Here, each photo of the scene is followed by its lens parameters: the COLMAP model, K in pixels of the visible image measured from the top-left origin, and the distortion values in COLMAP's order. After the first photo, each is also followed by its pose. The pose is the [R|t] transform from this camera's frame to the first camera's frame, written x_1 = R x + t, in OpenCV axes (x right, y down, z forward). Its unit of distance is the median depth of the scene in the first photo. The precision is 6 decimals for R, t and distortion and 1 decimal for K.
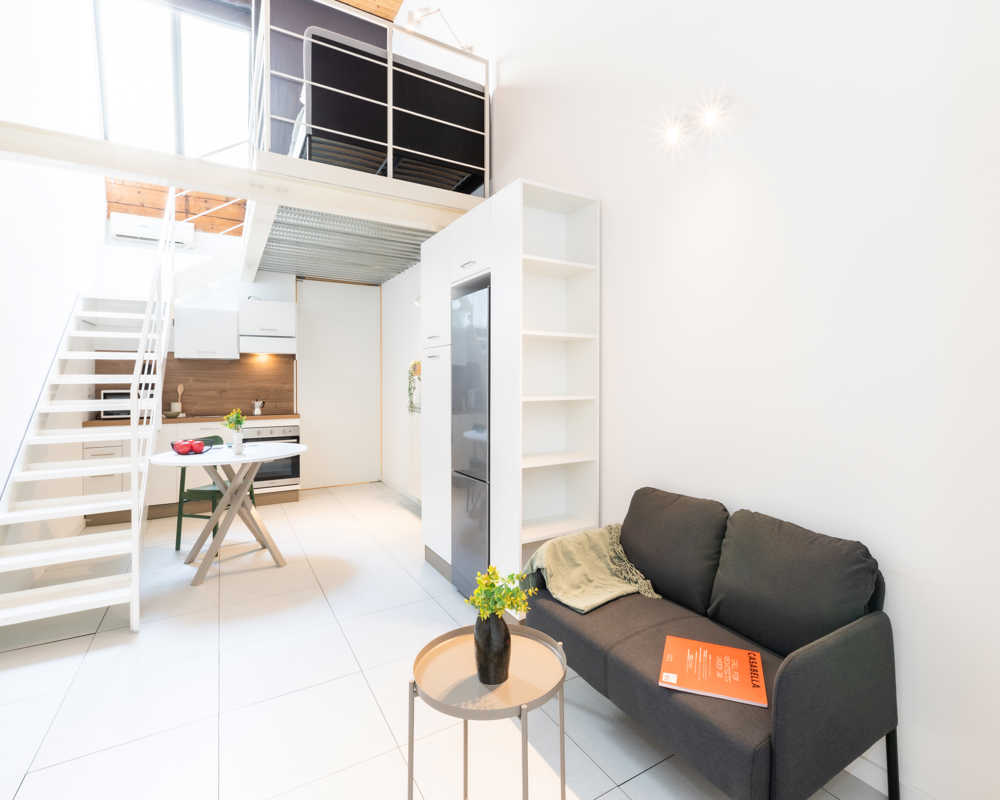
lens RADIAL K [[503.6, 0, 556.5], [0, 503.6, 382.5], [0, 0, 1]] dist [0.001086, 0.000404]
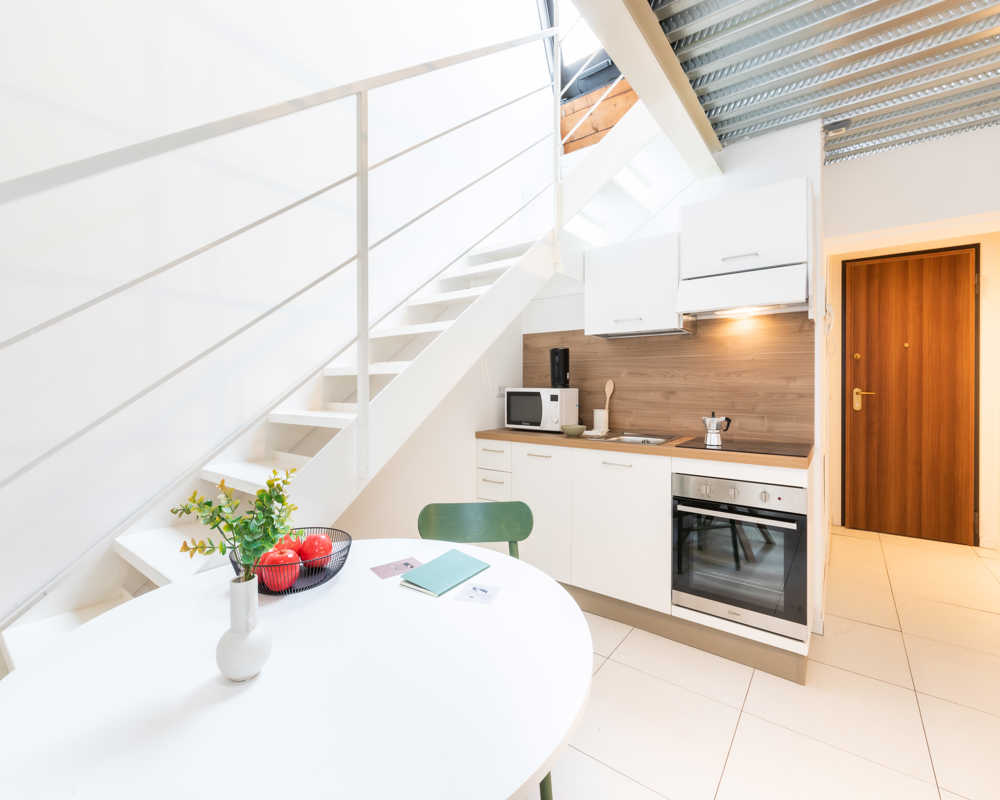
lens RADIAL K [[458.6, 0, 478.1], [0, 458.6, 386.5], [0, 0, 1]] dist [0.001539, 0.000189]
pose [[0.306519, 0.007651, -0.951834, -0.417207], [-0.001658, 0.999970, 0.007504, 0.011620], [0.951863, -0.000722, 0.306522, 1.062680]]
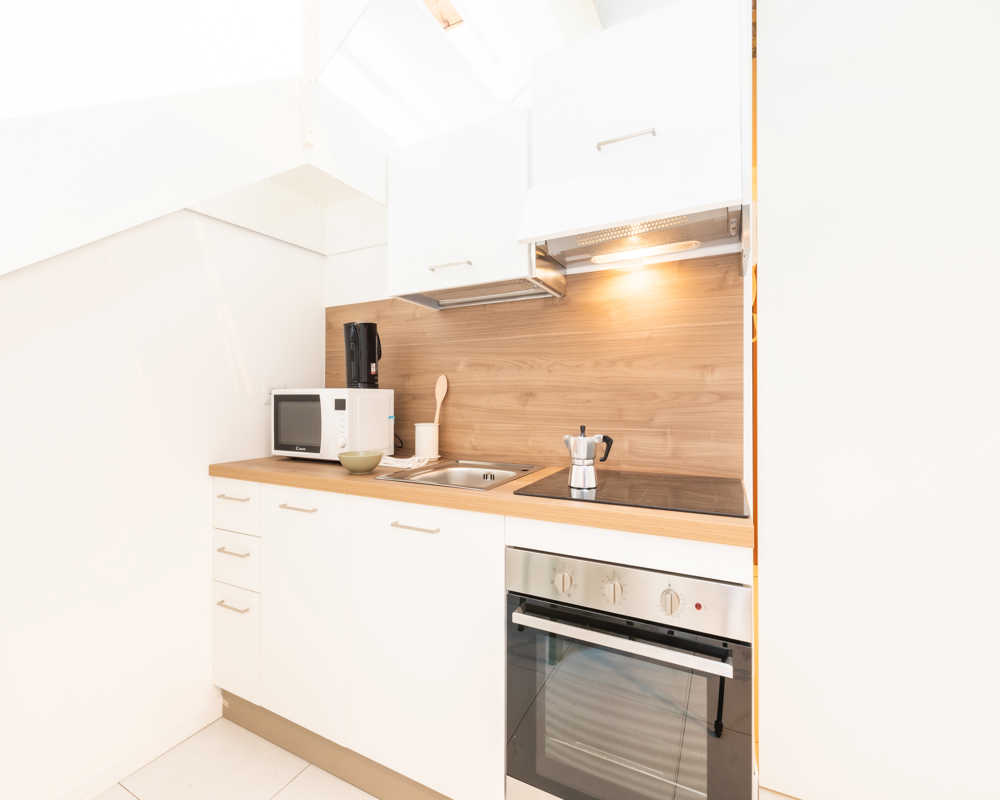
lens RADIAL K [[454.9, 0, 500.0], [0, 454.9, 400.0], [0, 0, 1]] dist [-0.000949, 0.000085]
pose [[0.502623, 0.004581, -0.864494, -0.671004], [-0.002365, 0.999990, 0.003924, 0.031670], [0.864503, 0.000073, 0.502628, 1.356871]]
